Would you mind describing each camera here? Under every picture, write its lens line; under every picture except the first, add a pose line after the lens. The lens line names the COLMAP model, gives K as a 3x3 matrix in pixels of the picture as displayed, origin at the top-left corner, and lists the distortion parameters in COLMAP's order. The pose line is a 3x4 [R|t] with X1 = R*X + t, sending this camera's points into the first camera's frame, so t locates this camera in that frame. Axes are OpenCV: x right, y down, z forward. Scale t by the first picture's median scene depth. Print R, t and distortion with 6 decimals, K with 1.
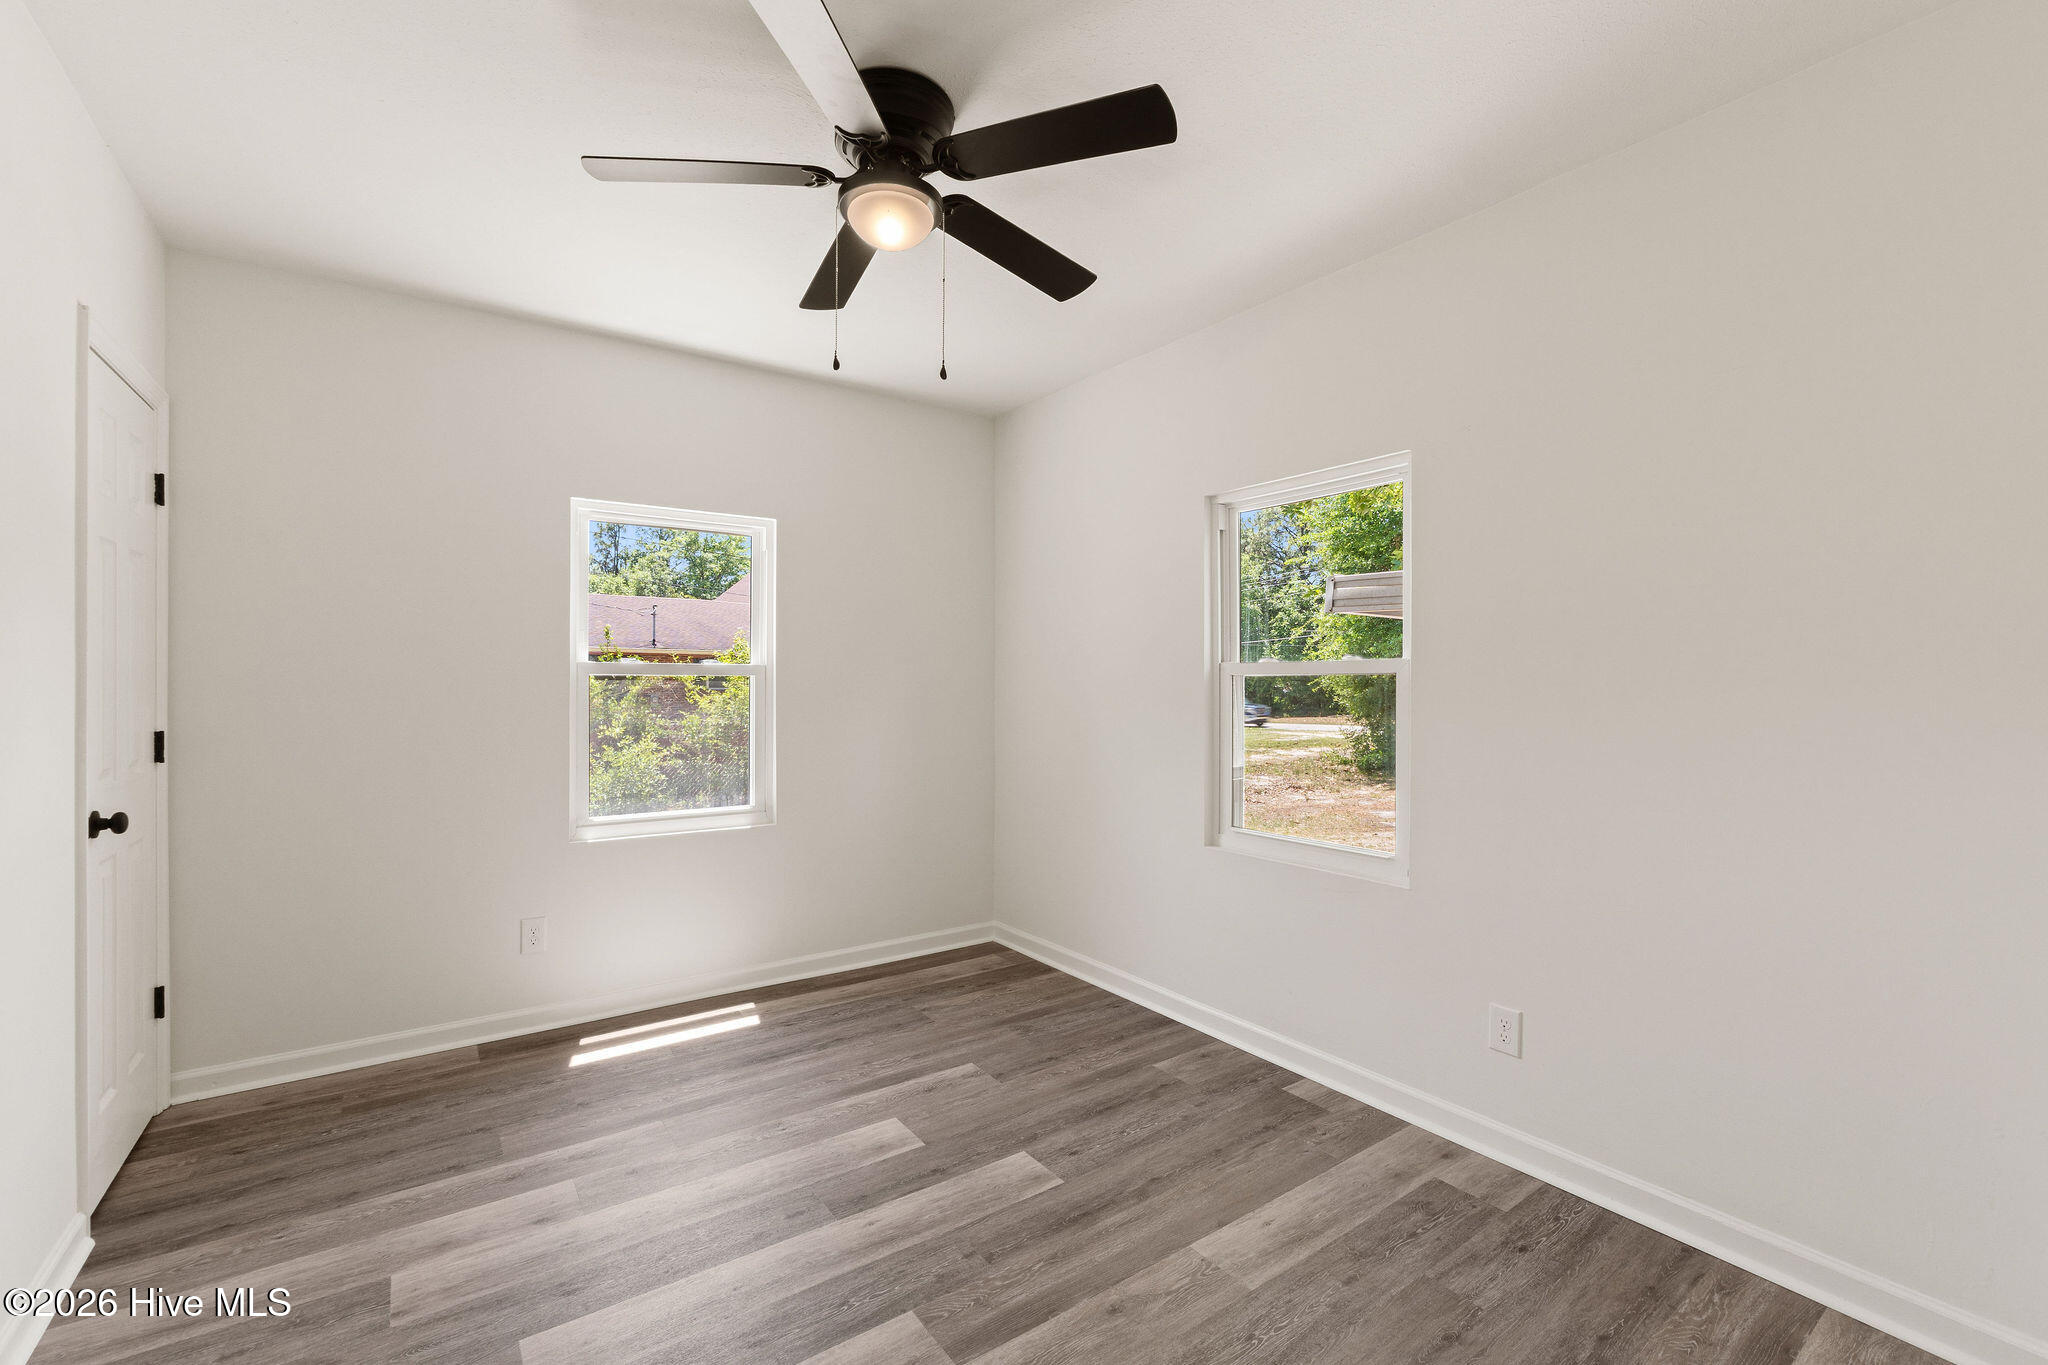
lens RADIAL K [[865.0, 0, 1017.4], [0, 865.0, 677.6], [0, 0, 1]] dist [-0.008497, -0.000591]
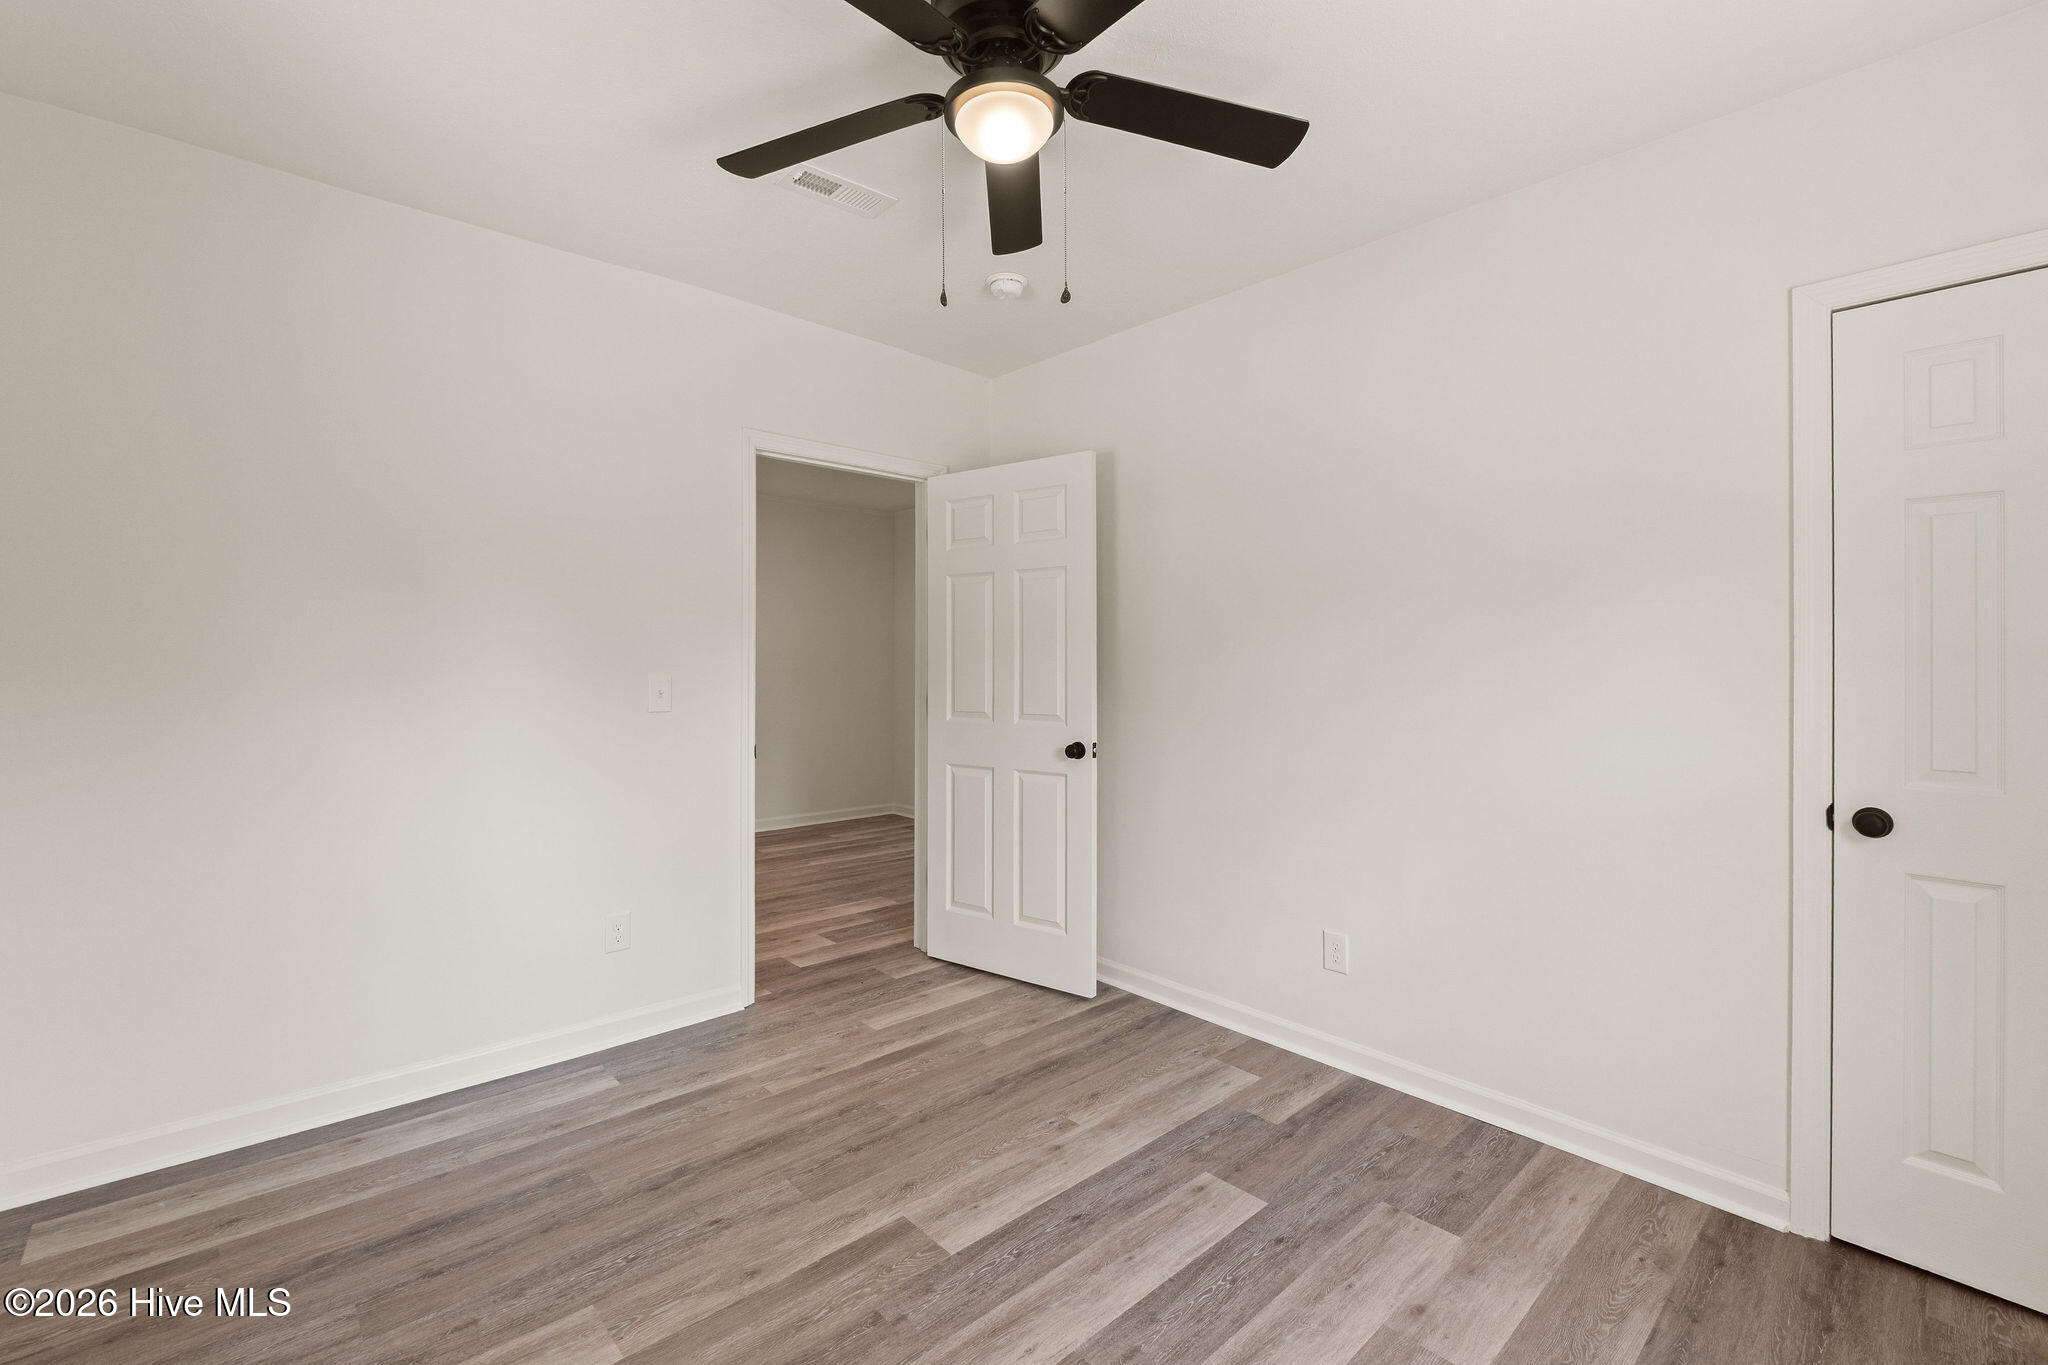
lens RADIAL K [[865.0, 0, 1026.7], [0, 865.0, 673.8], [0, 0, 1]] dist [-0.008497, -0.000591]
pose [[-0.990864, -0.012965, -0.134242, -0.059758], [-0.013828, 0.999889, 0.005500, 0.014861], [0.134156, 0.007306, -0.990933, 1.944942]]
